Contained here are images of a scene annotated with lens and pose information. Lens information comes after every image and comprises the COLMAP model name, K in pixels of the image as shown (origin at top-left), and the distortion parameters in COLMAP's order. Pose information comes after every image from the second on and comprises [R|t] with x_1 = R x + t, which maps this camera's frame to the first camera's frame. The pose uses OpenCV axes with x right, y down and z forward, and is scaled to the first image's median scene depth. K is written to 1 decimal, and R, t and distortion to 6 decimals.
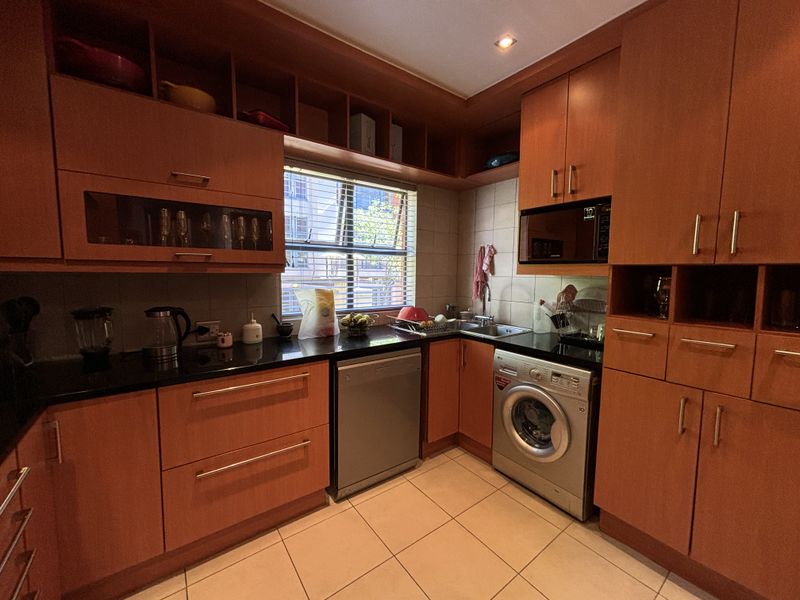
lens RADIAL K [[322.4, 0, 399.4], [0, 322.4, 298.4], [0, 0, 1]] dist [0.003570, -0.000196]
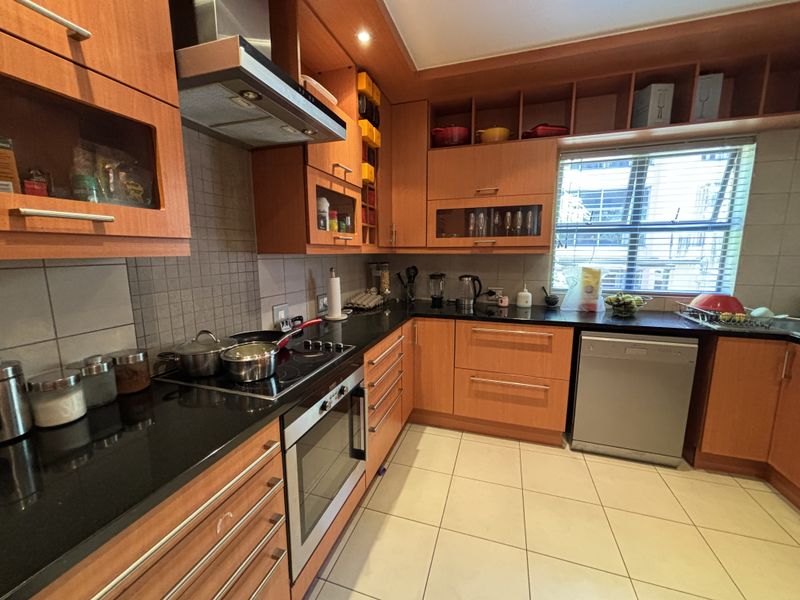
lens RADIAL K [[322.4, 0, 399.4], [0, 322.4, 298.4], [0, 0, 1]] dist [0.003570, -0.000196]
pose [[0.577079, 0.108083, -0.809505, 0.307974], [-0.059314, 0.994133, 0.090451, 0.014046], [0.814531, -0.004182, 0.580104, -0.170868]]
